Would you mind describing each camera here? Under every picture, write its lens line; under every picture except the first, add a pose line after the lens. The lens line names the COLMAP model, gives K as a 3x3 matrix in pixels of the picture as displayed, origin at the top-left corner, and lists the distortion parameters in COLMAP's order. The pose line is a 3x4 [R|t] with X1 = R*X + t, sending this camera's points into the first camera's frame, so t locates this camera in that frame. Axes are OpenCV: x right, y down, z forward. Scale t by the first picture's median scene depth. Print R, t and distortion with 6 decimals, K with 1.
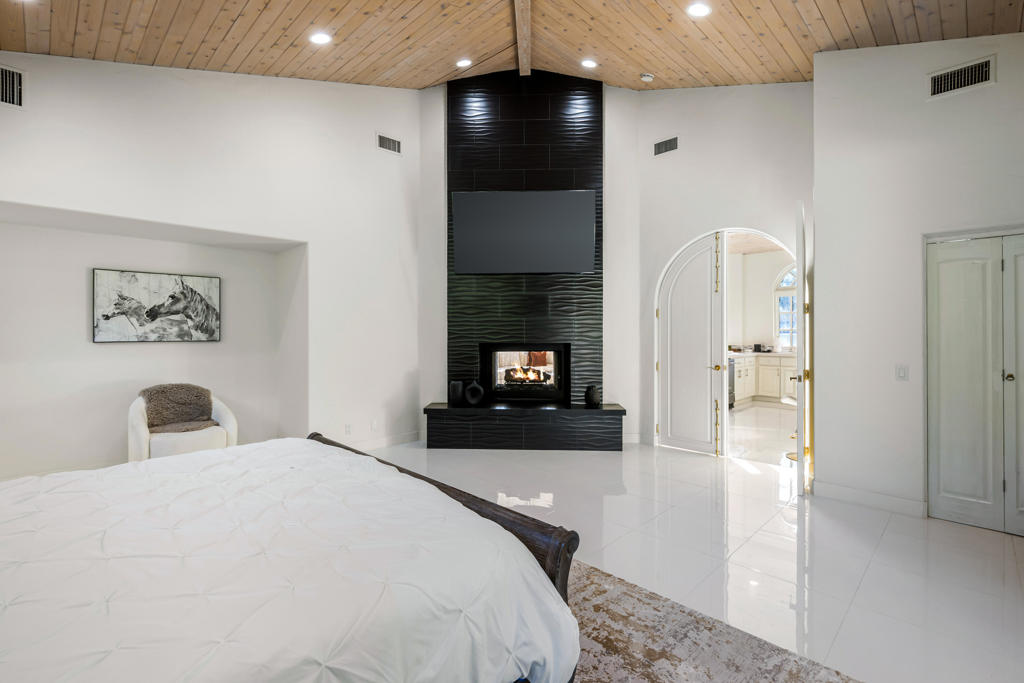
lens RADIAL K [[472.6, 0, 512.0], [0, 472.6, 341.5], [0, 0, 1]] dist [0.000767, -0.000063]
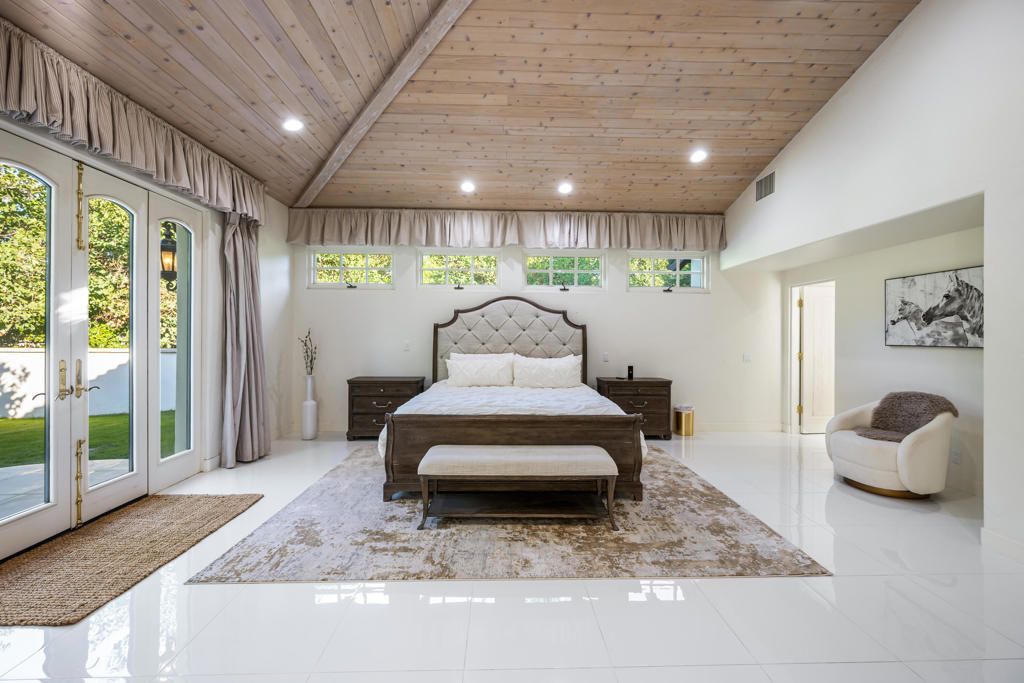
lens RADIAL K [[411.2, 0, 512.0], [0, 411.2, 341.5], [0, 0, 1]] dist [-0.001378, -0.000226]
pose [[-0.691084, 0.007275, -0.722738, 0.400114], [-0.018336, 0.999451, 0.027593, -0.016716], [0.722542, 0.032321, -0.690571, 0.955294]]
